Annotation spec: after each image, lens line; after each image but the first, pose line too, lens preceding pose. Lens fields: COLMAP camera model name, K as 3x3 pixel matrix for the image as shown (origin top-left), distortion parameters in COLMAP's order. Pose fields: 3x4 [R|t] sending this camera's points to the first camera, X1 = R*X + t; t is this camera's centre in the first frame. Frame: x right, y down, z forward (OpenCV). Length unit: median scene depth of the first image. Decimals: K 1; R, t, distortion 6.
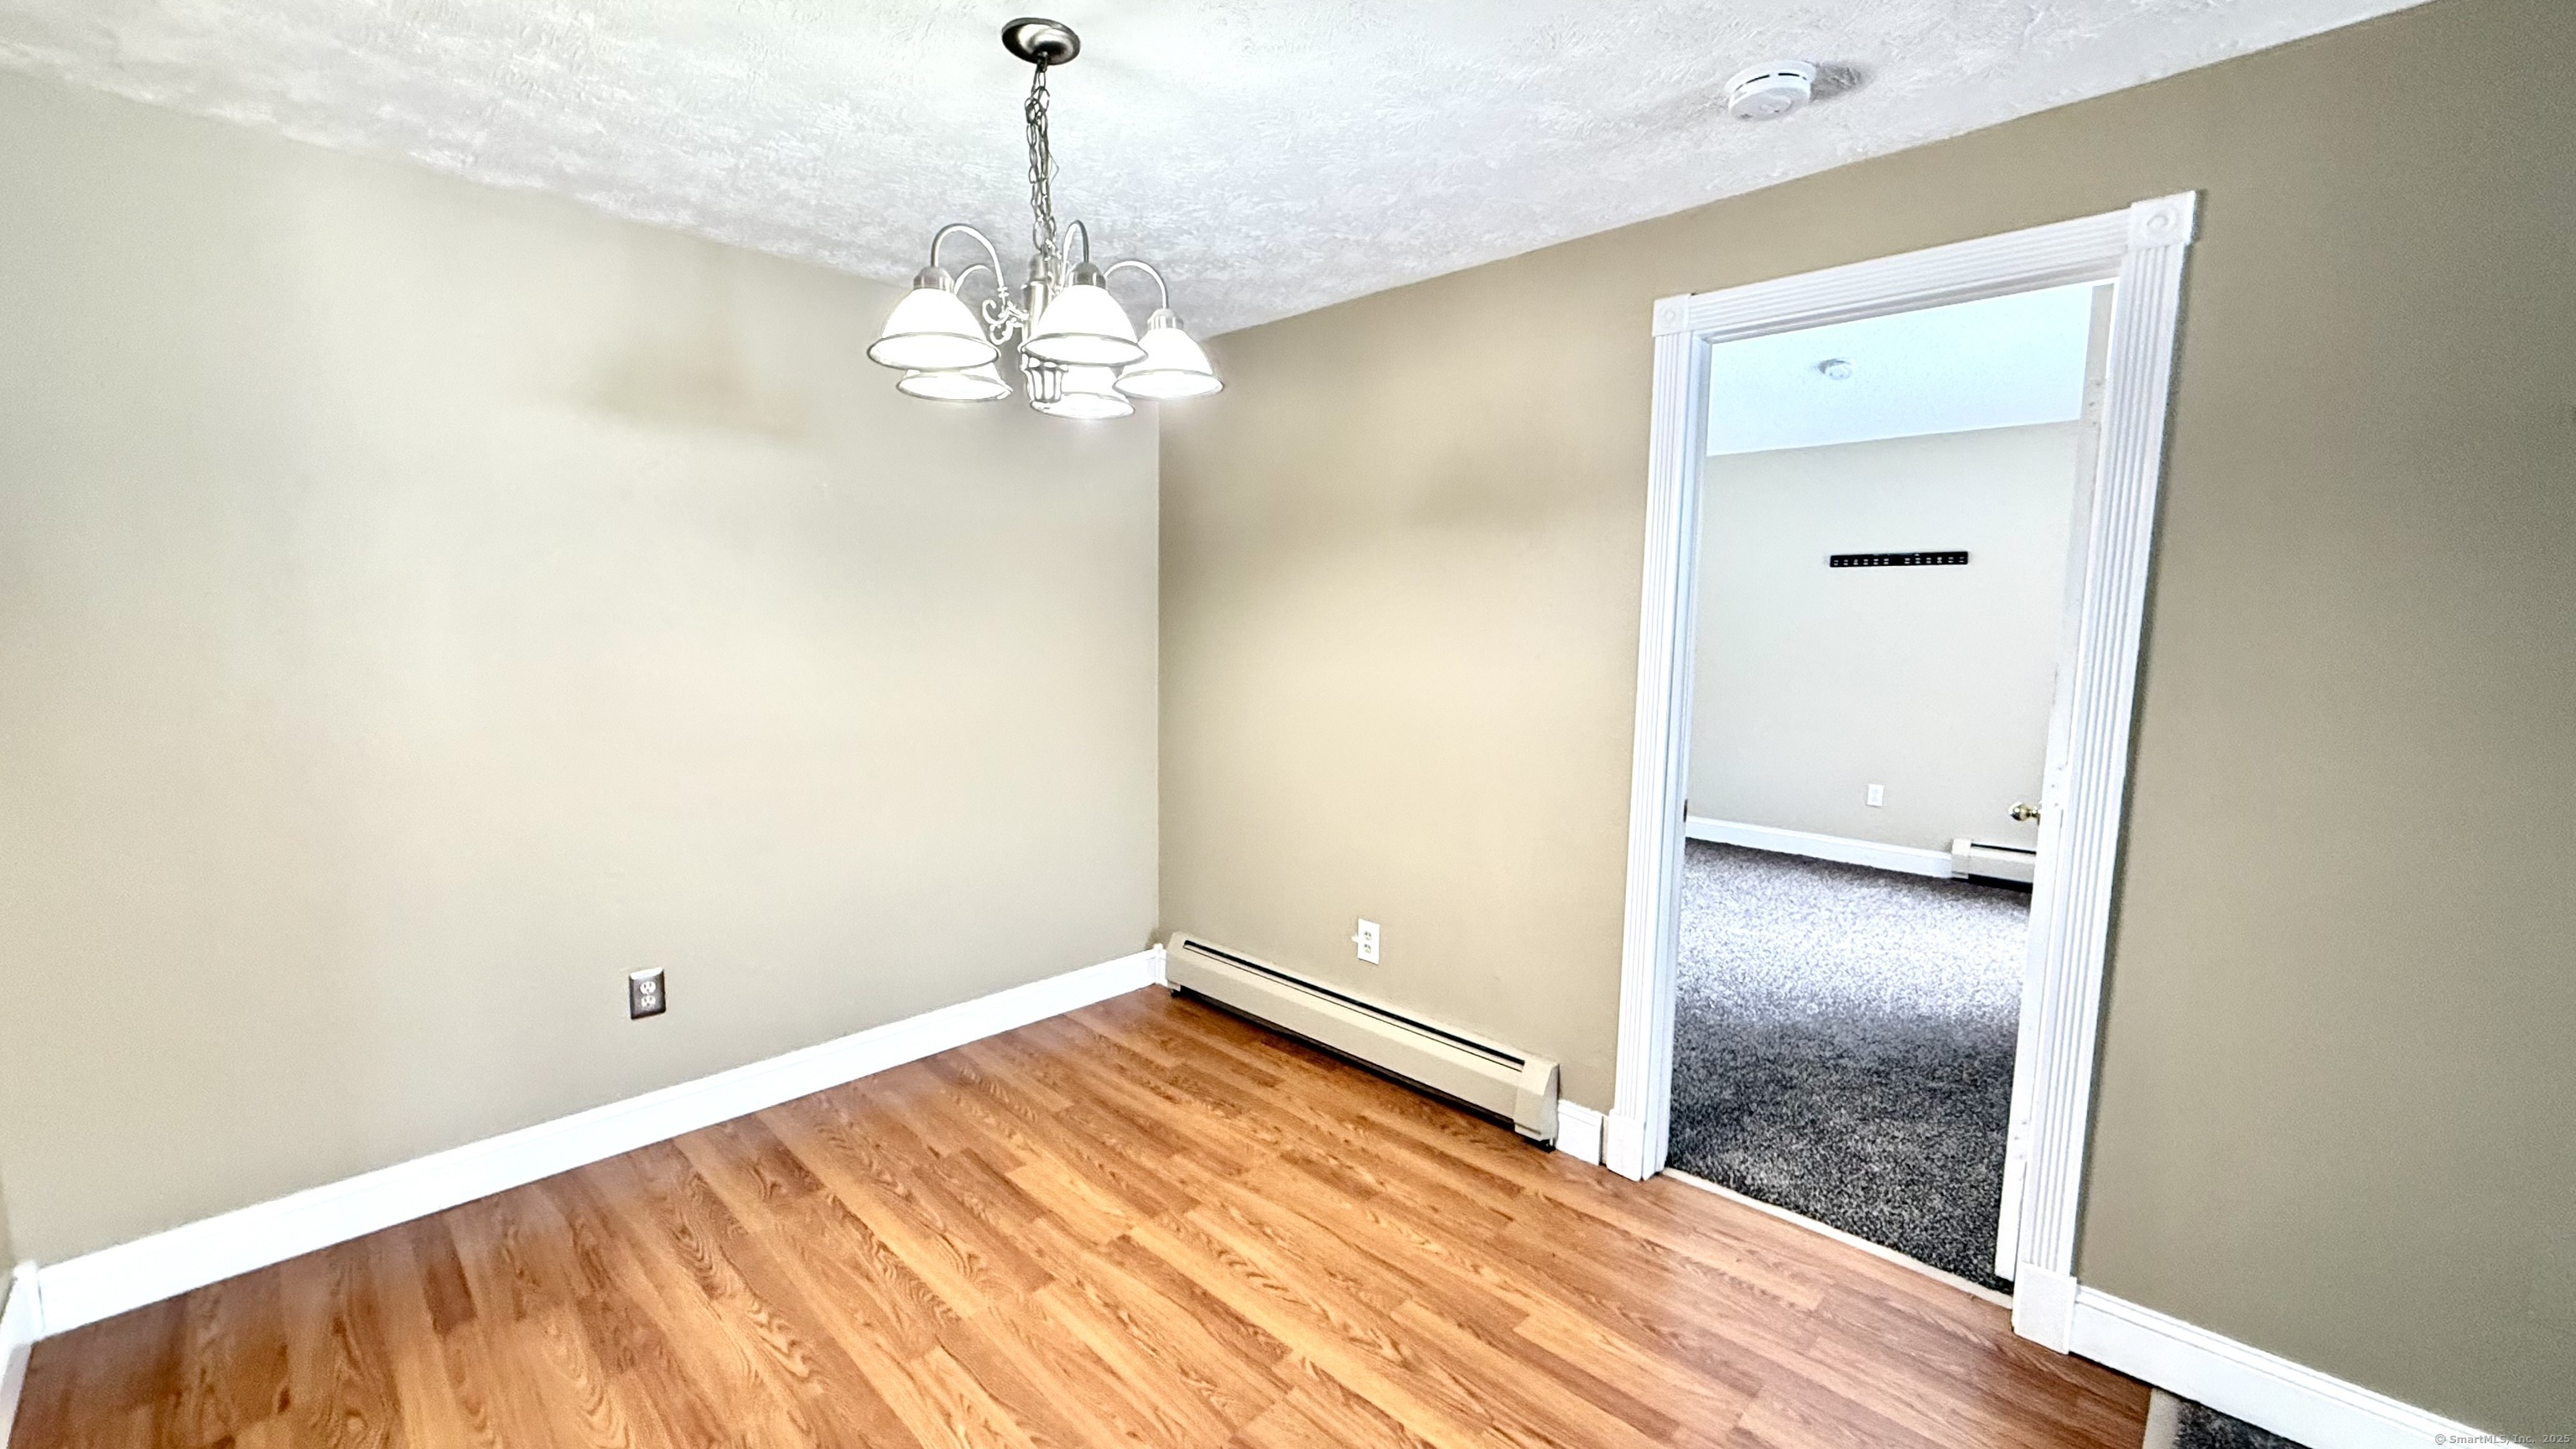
lens RADIAL K [[1024.5, 0, 1288.0], [0, 1024.5, 724.5], [0, 0, 1]] dist [-0.000147, -0.000080]
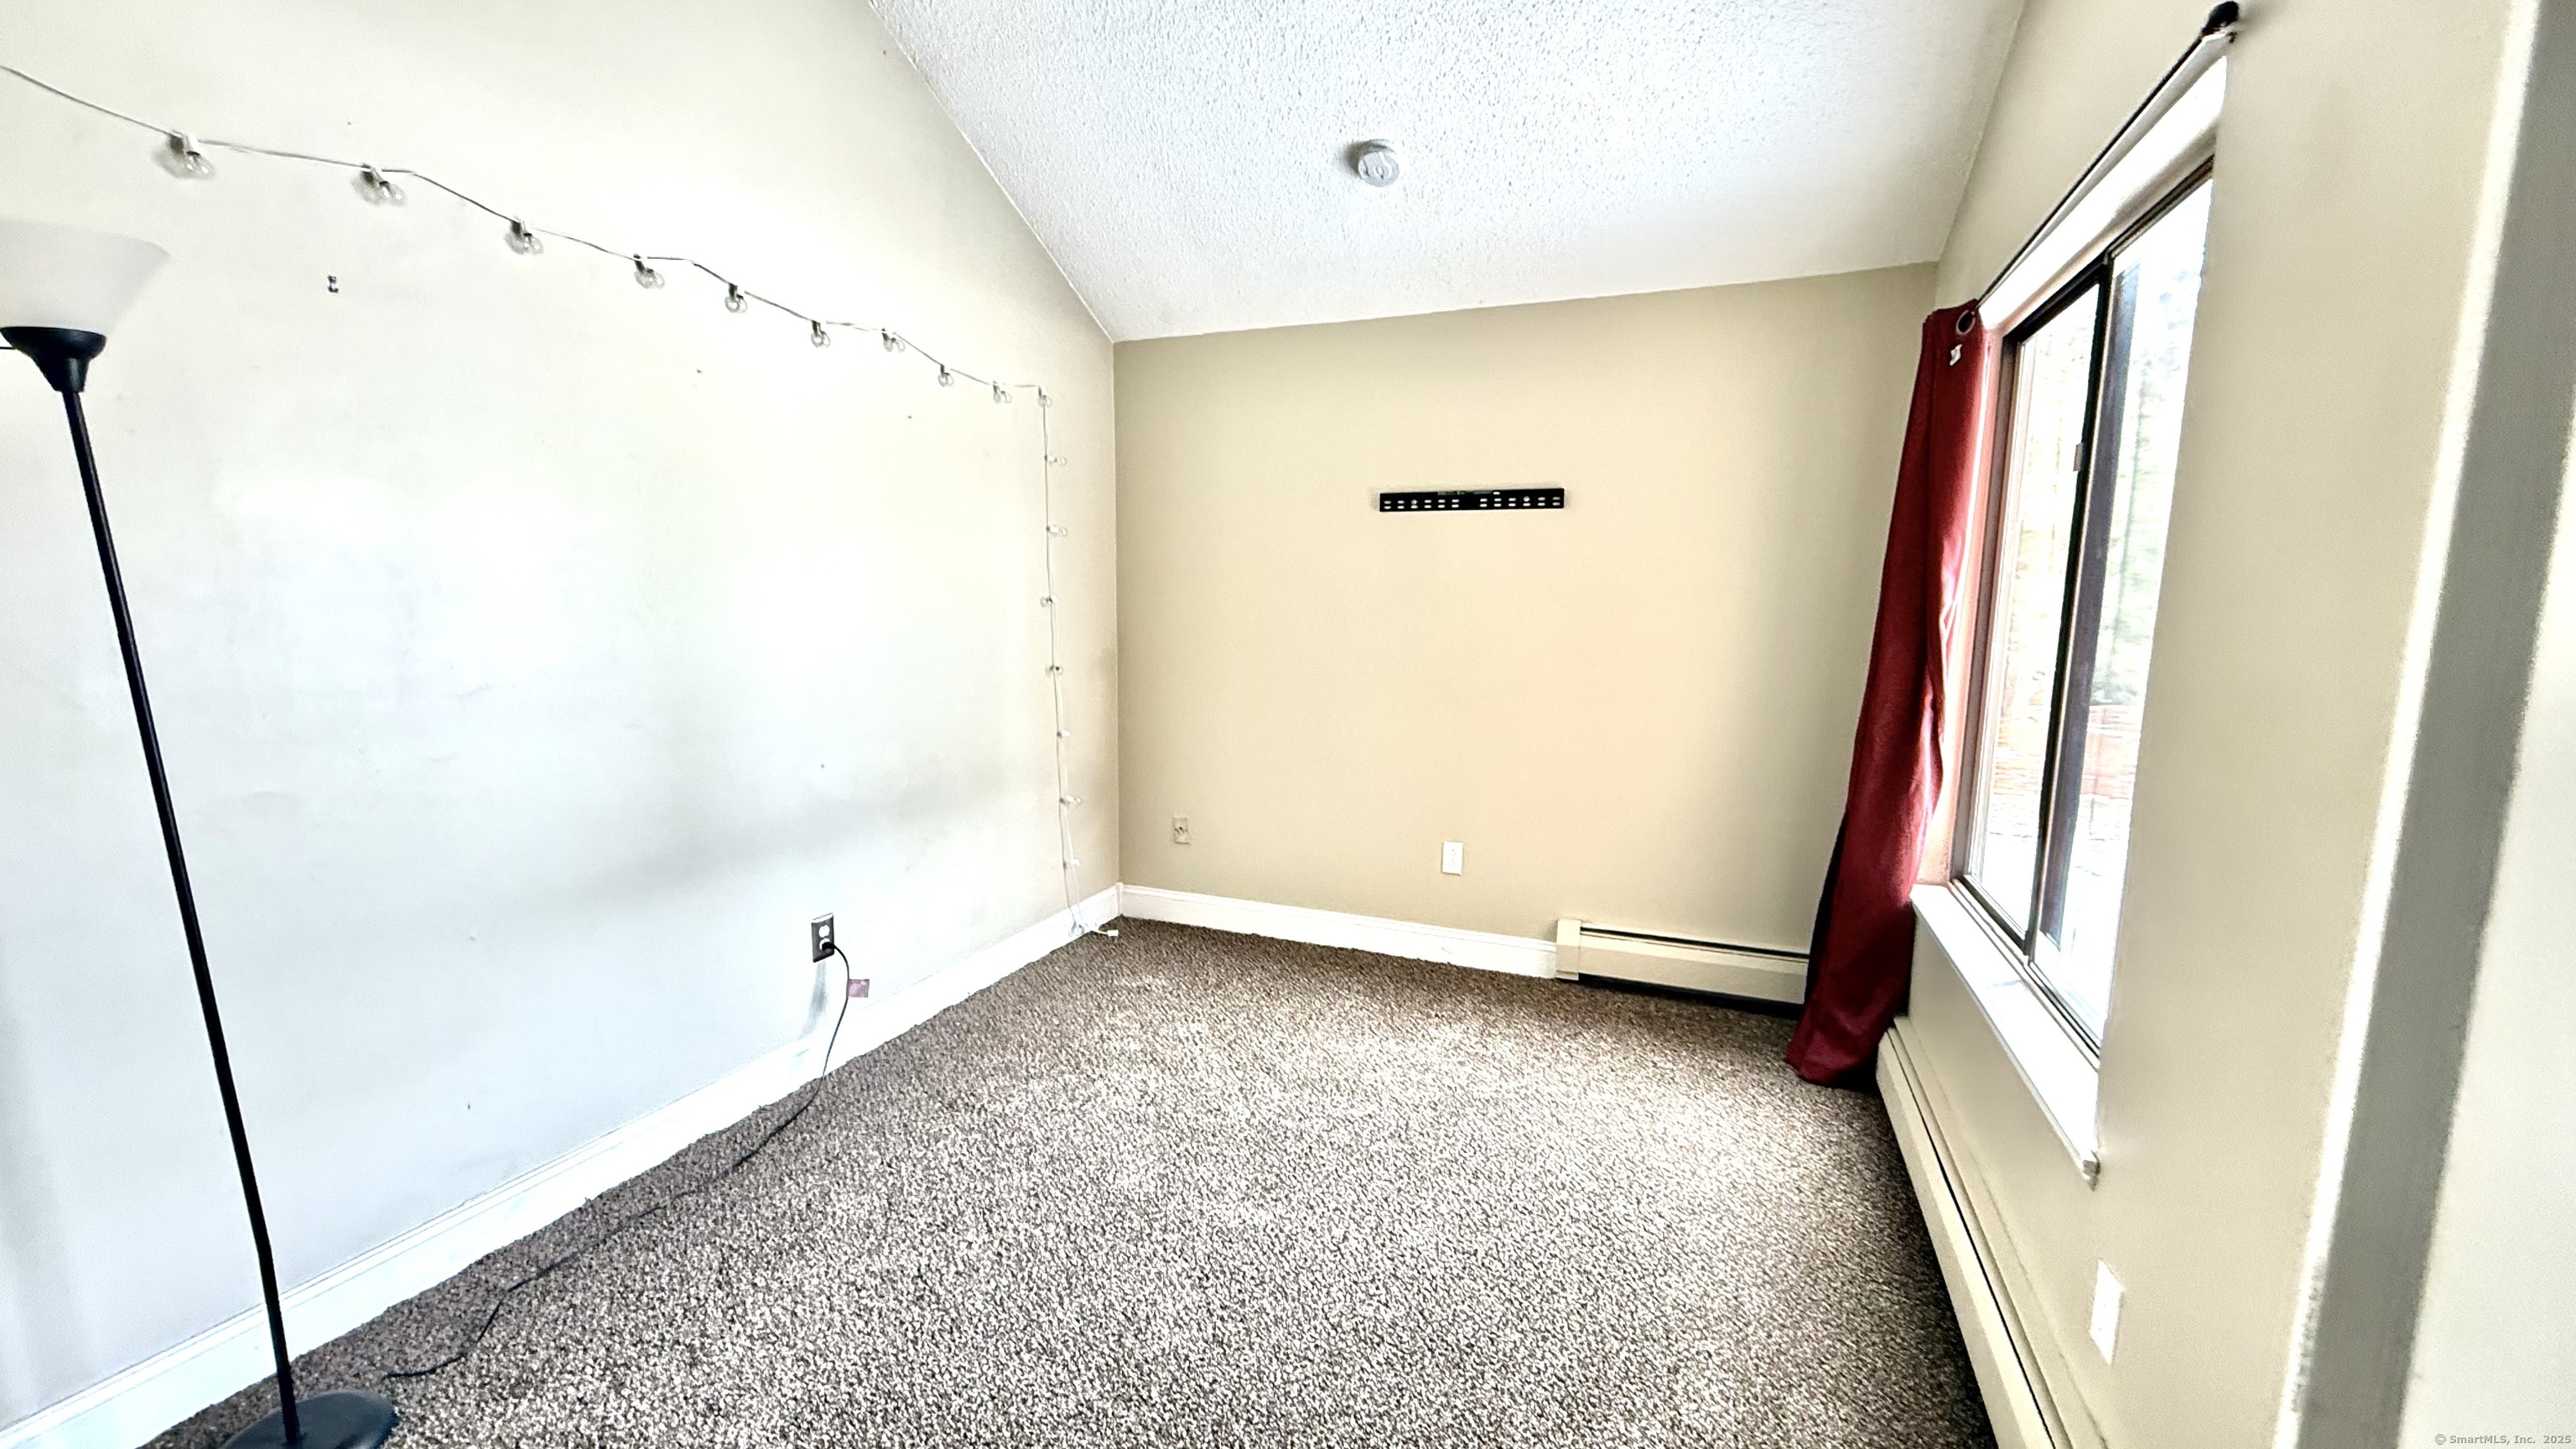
lens RADIAL K [[1024.5, 0, 1288.0], [0, 1024.5, 724.5], [0, 0, 1]] dist [-0.000147, -0.000080]
pose [[0.927652, -0.045123, 0.370710, 0.242902], [0.037597, 0.998914, 0.027509, -0.041078], [-0.371549, -0.011582, 0.928341, 0.443707]]
